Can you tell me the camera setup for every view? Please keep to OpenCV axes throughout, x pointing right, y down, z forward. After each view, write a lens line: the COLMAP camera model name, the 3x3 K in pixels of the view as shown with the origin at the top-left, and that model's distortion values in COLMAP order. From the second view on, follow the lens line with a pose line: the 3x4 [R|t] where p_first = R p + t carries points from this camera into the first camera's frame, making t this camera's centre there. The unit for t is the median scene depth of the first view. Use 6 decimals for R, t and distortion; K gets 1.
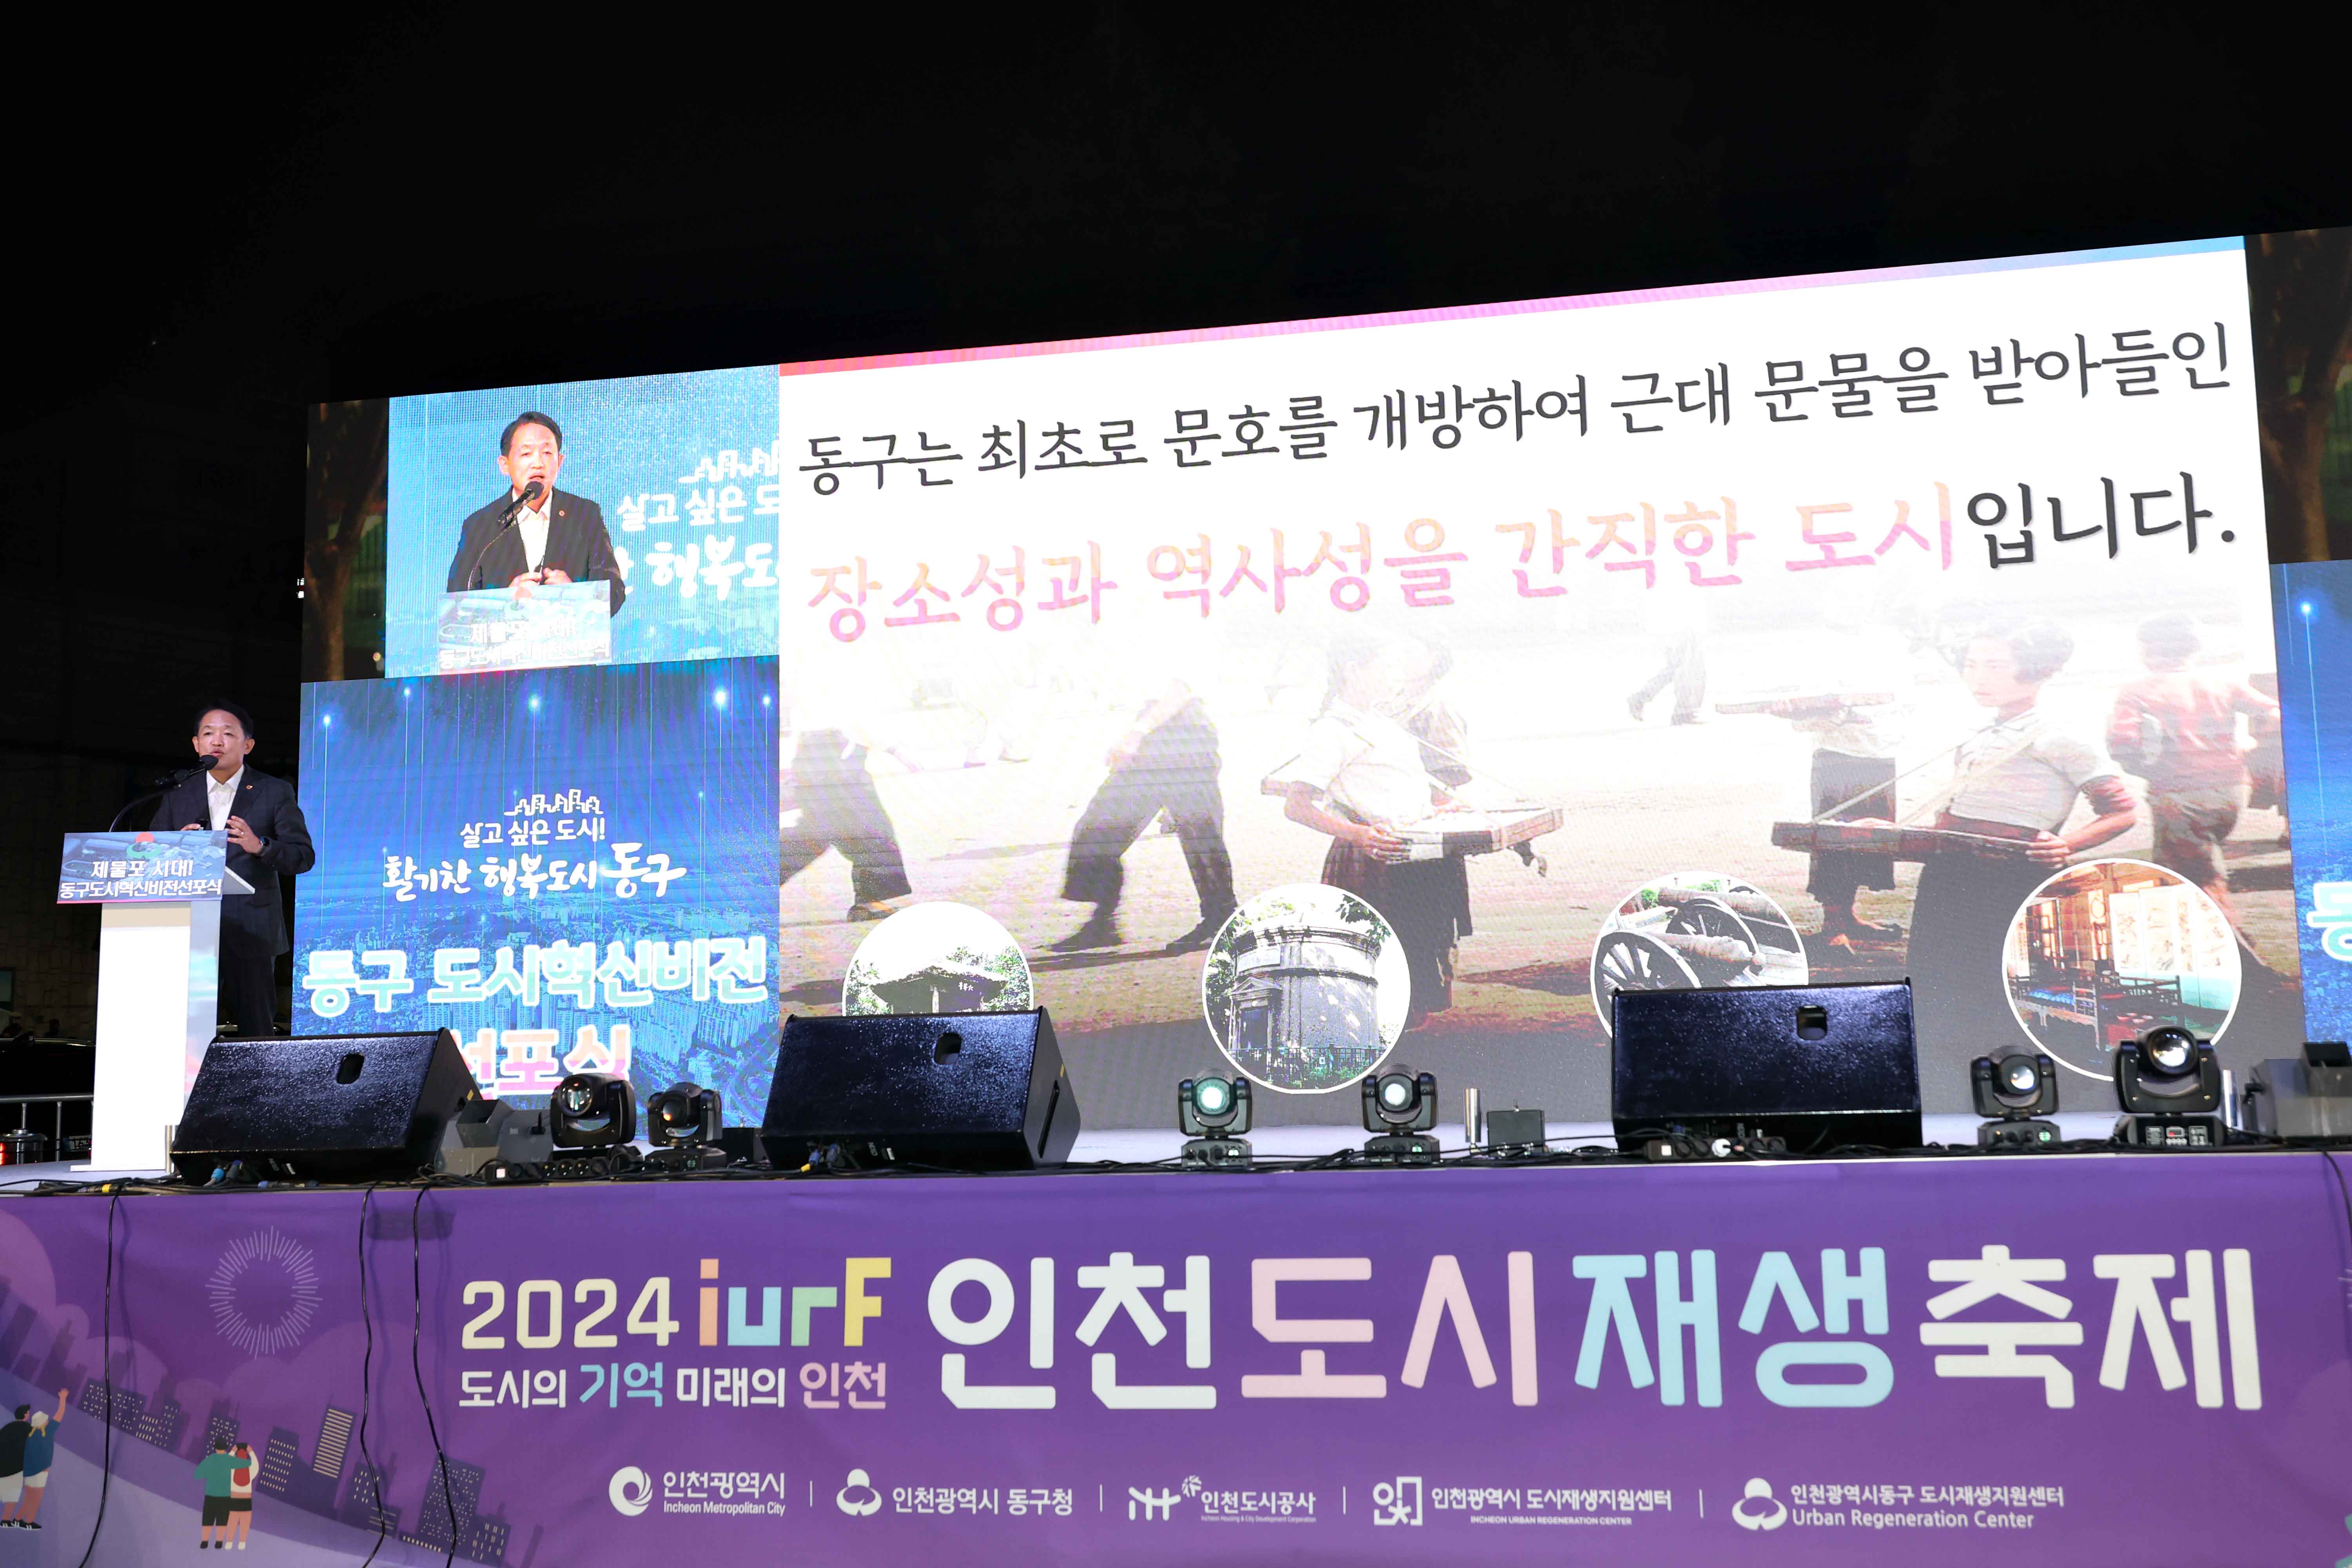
lens RADIAL K [[2656.7, 0, 1163.0], [0, 2656.7, 661.9], [0, 0, 1]] dist [0.043363, 0.000000]
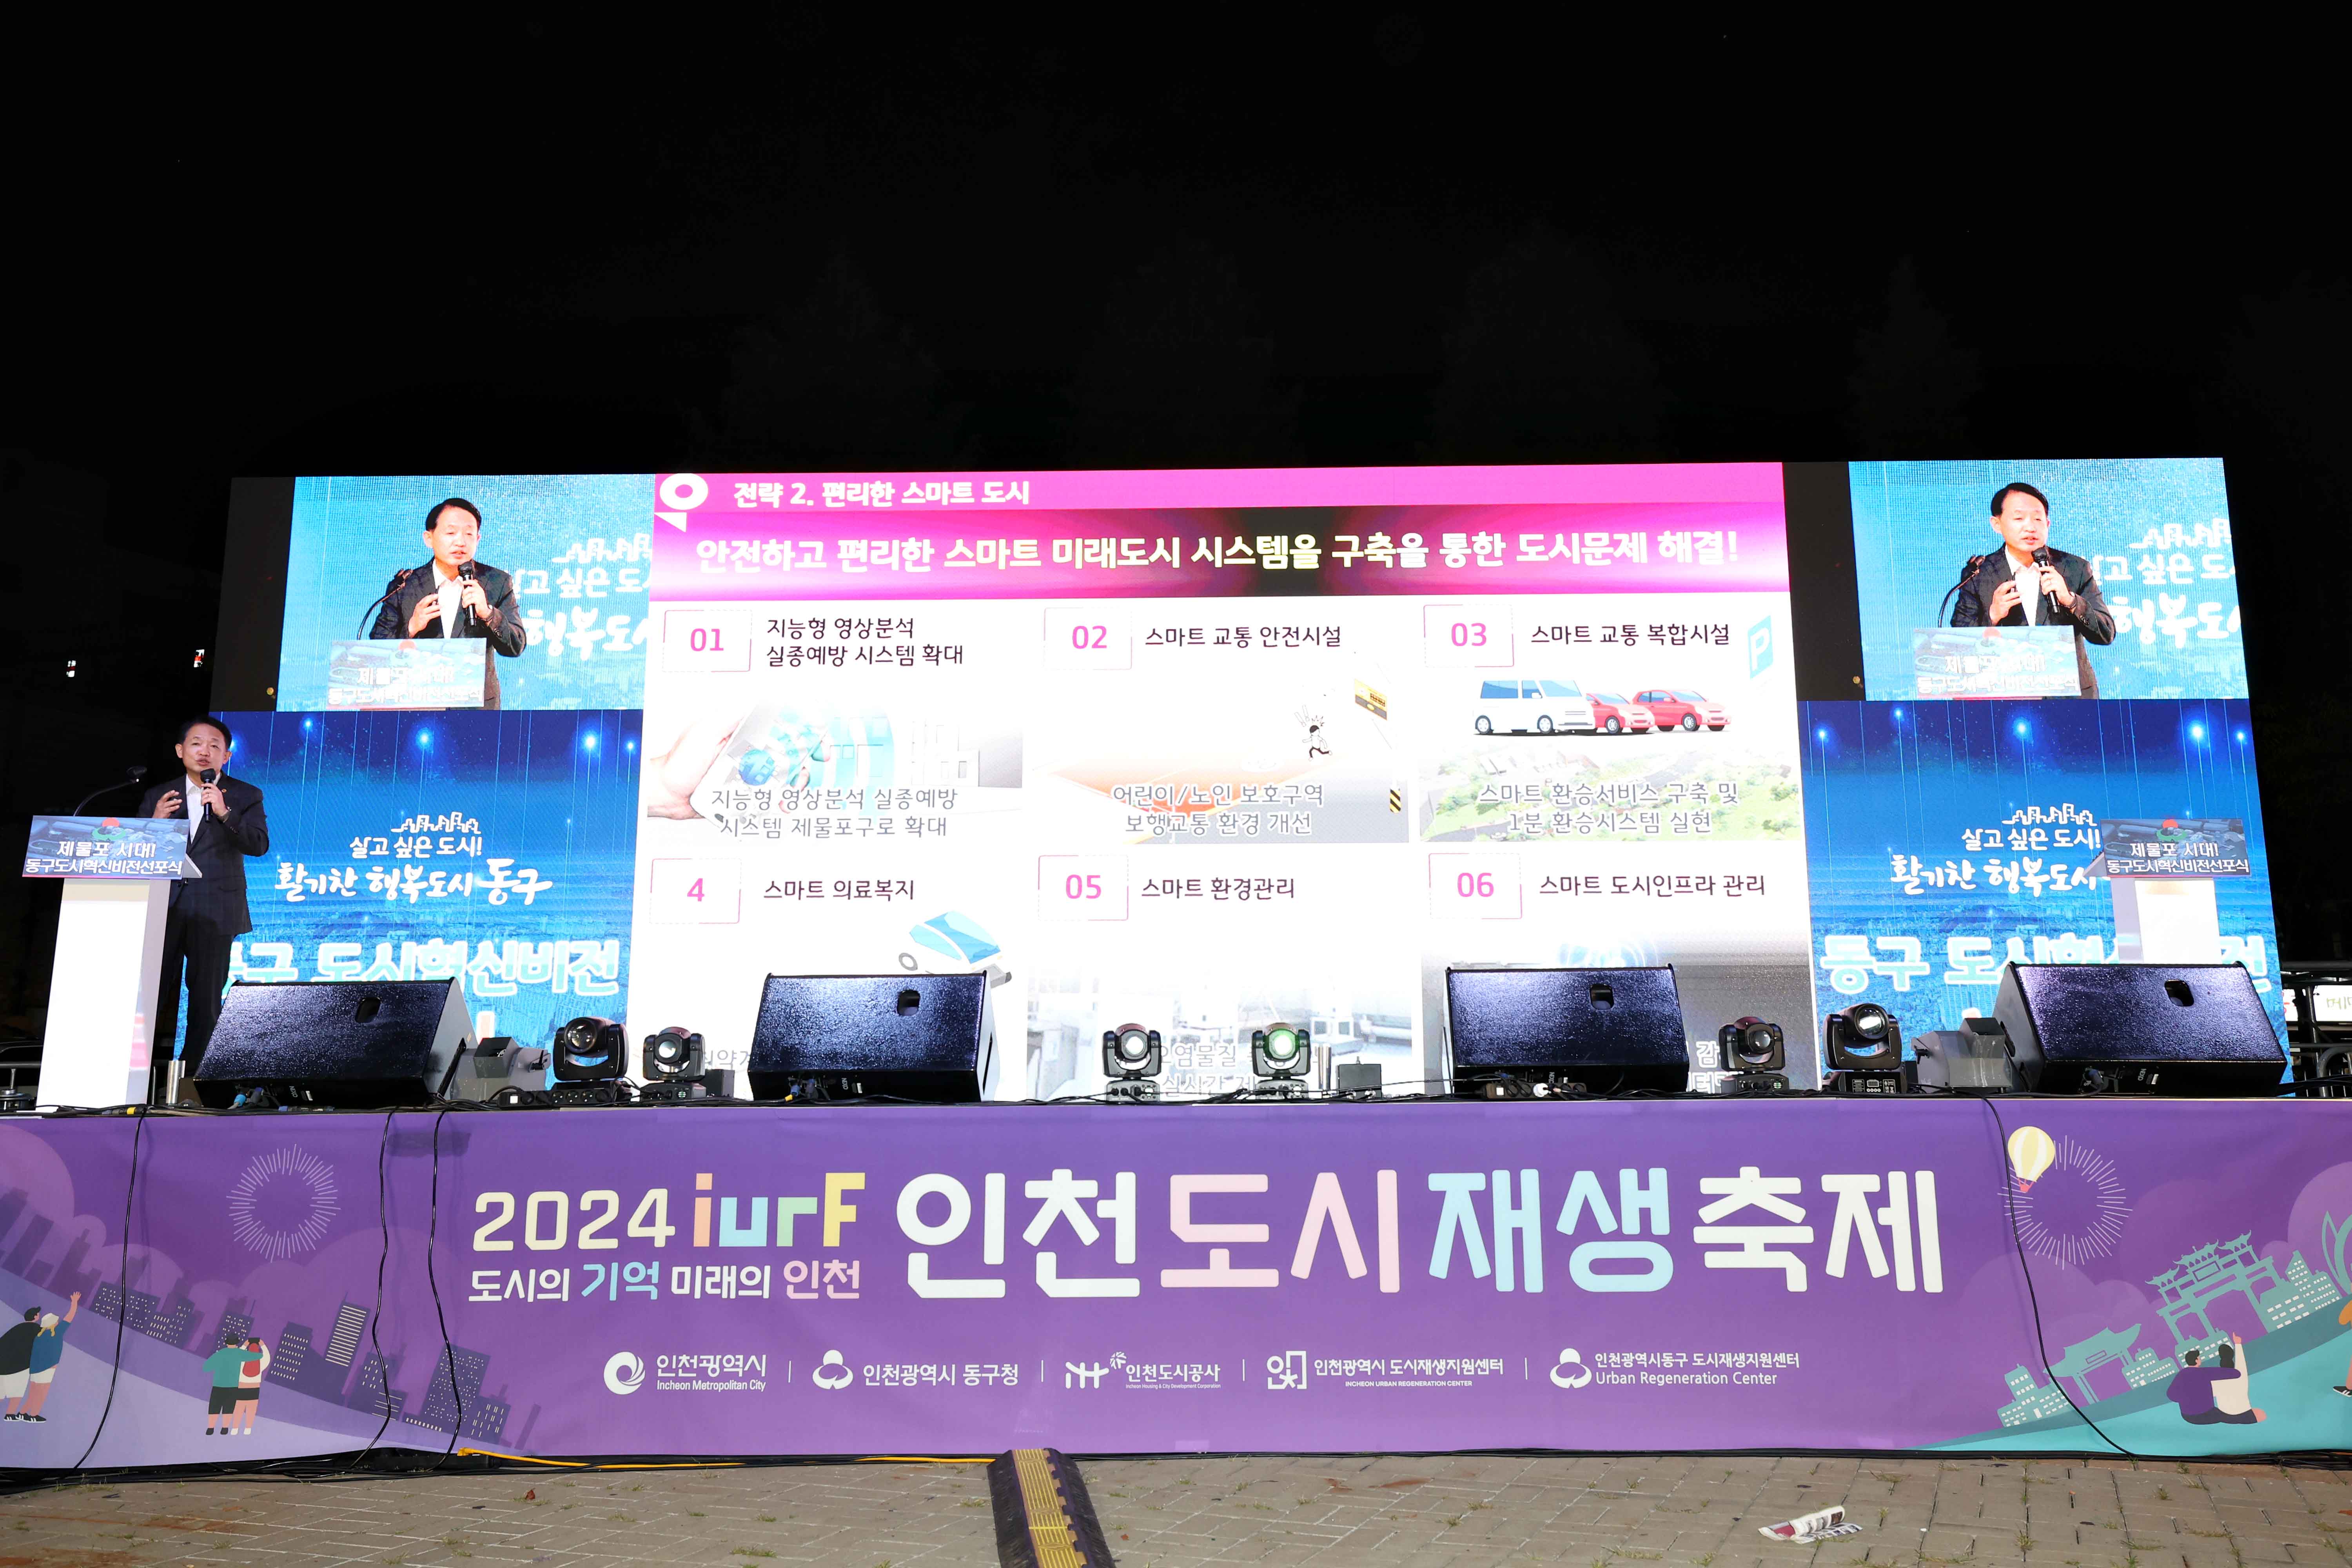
lens RADIAL K [[2073.3, 0, 1203.1], [0, 2073.3, 682.4], [0, 0, 1]] dist [0.022540, 0.079496]
pose [[0.978284, 0.061089, 0.198063, -0.106143], [-0.050741, 0.997089, -0.056916, 0.033540], [-0.200963, 0.045631, 0.978535, 0.027486]]
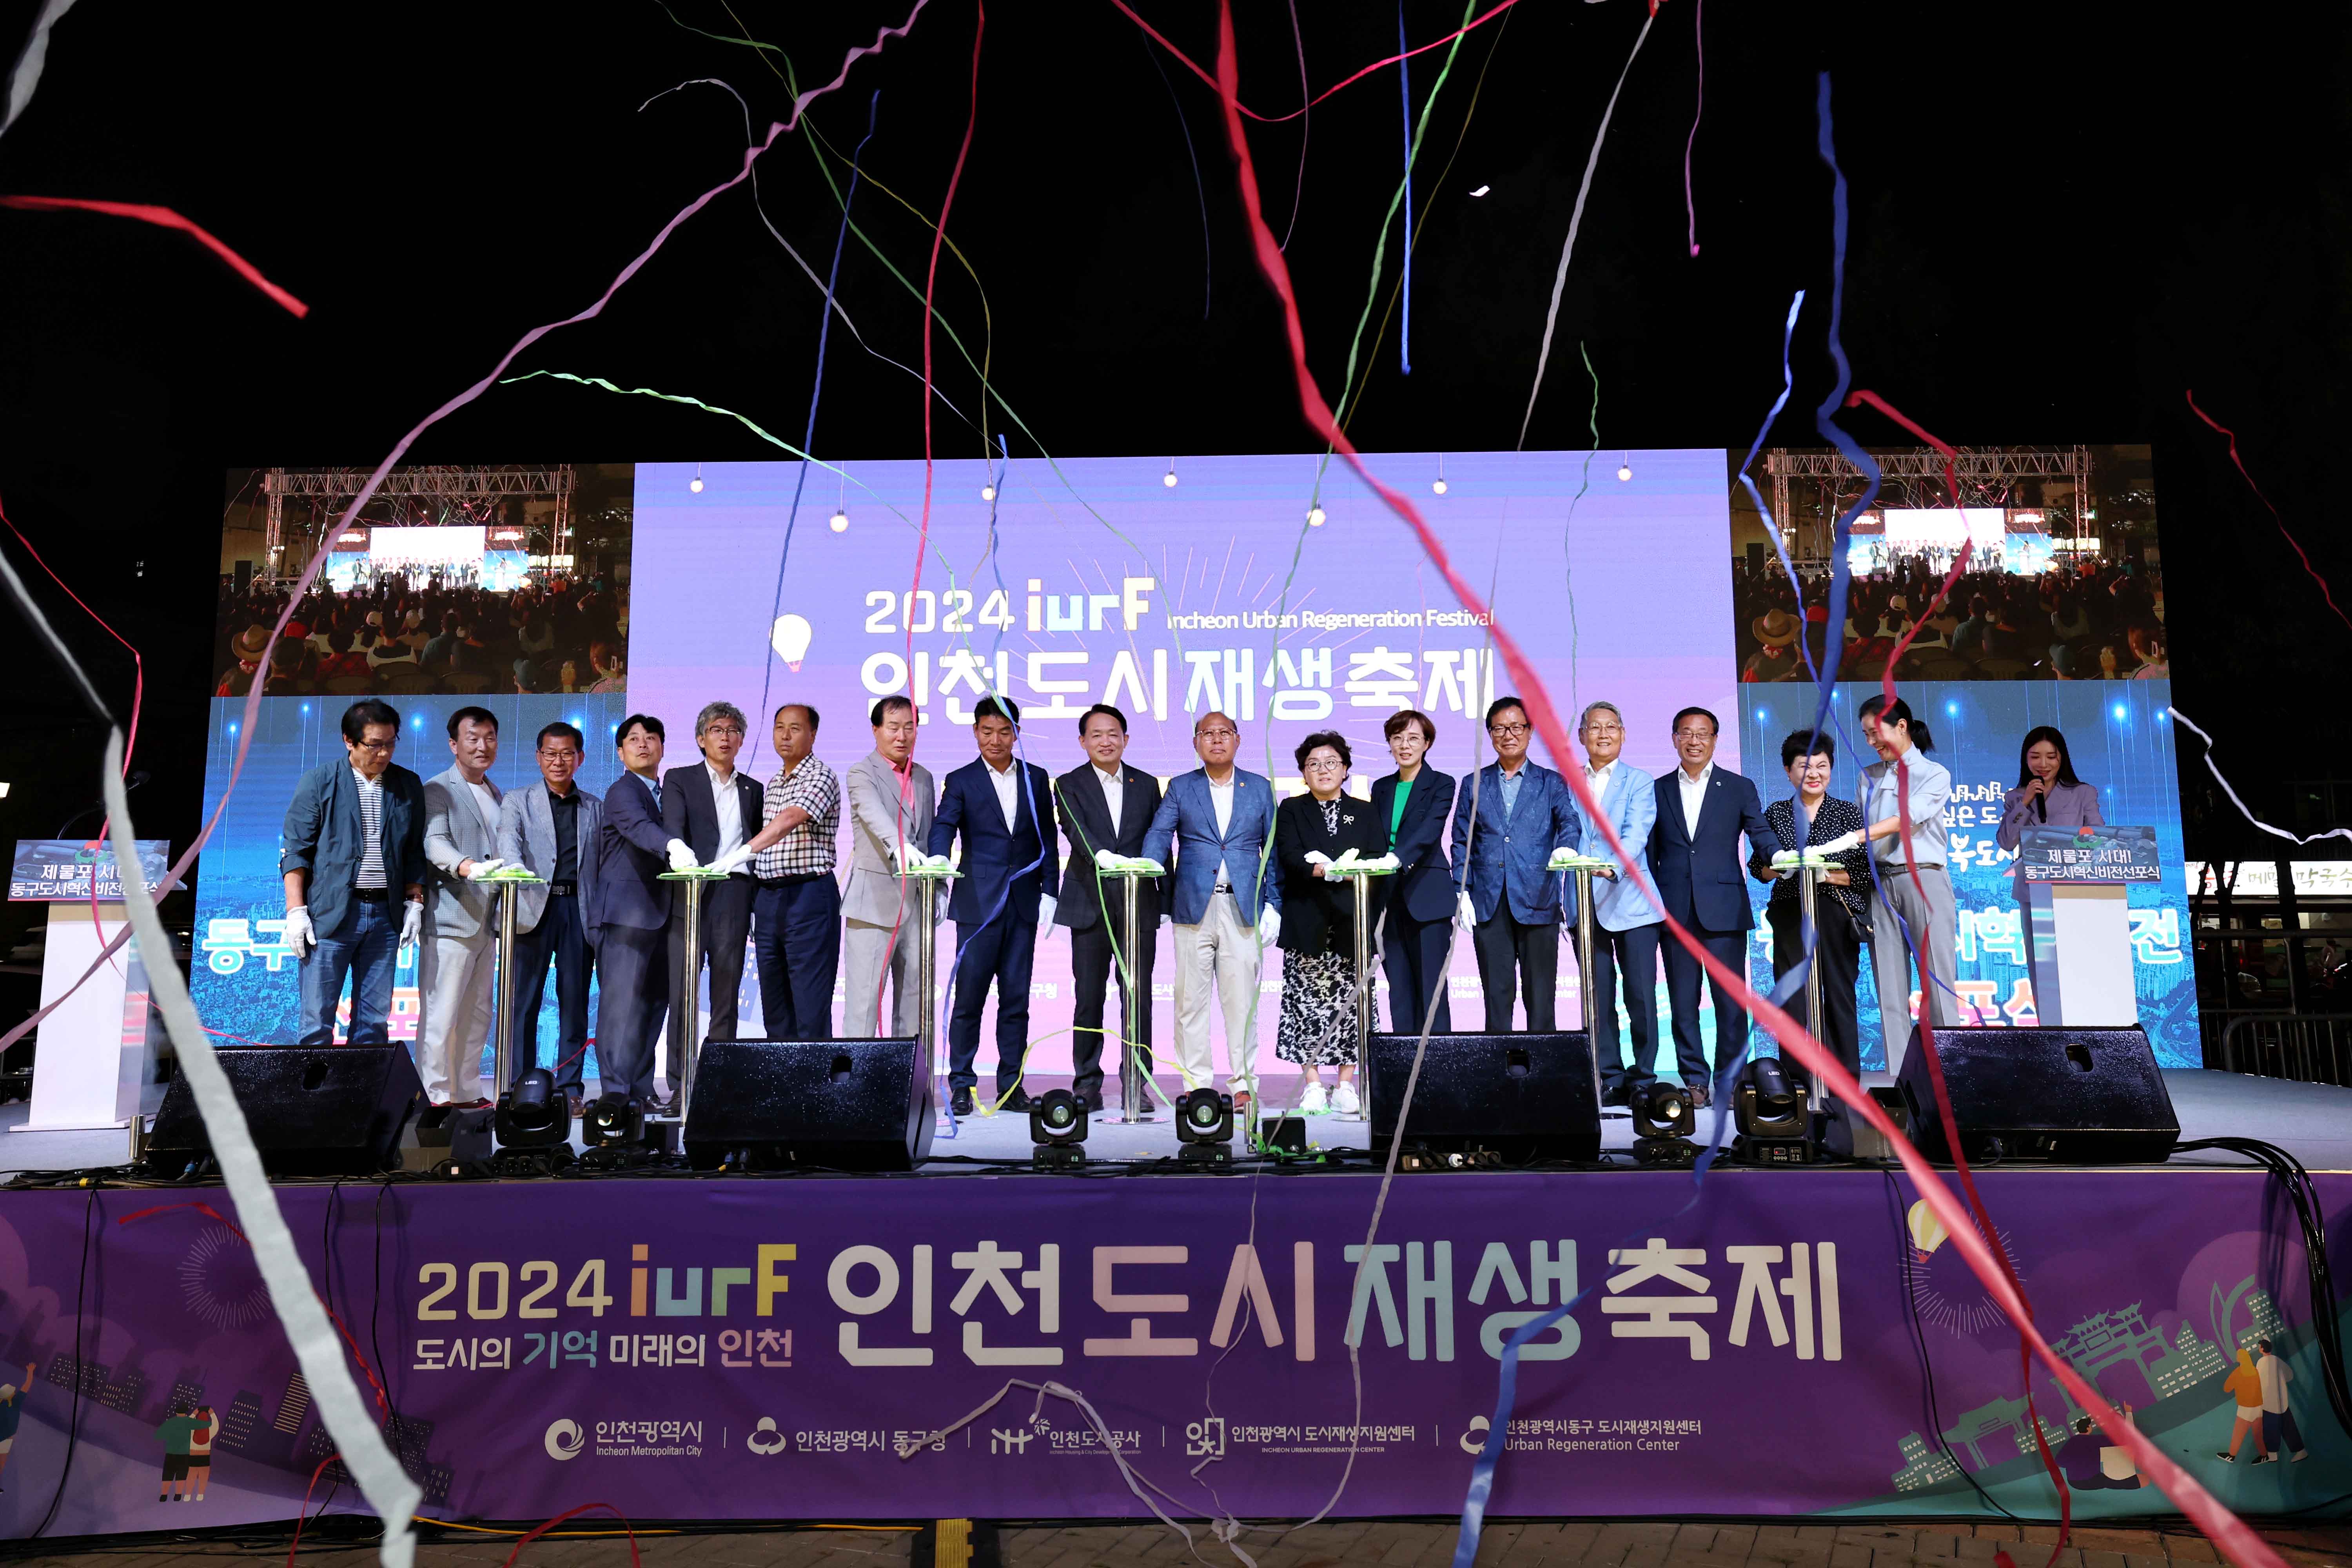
lens RADIAL K [[1937.4, 0, 1204.0], [0, 1937.4, 674.6], [0, 0, 1]] dist [0.022558, 0.045474]
pose [[0.979511, 0.043397, 0.196658, -0.073856], [-0.045988, 0.998905, 0.008626, -0.039732], [-0.196068, -0.017493, 0.980434, 0.056706]]
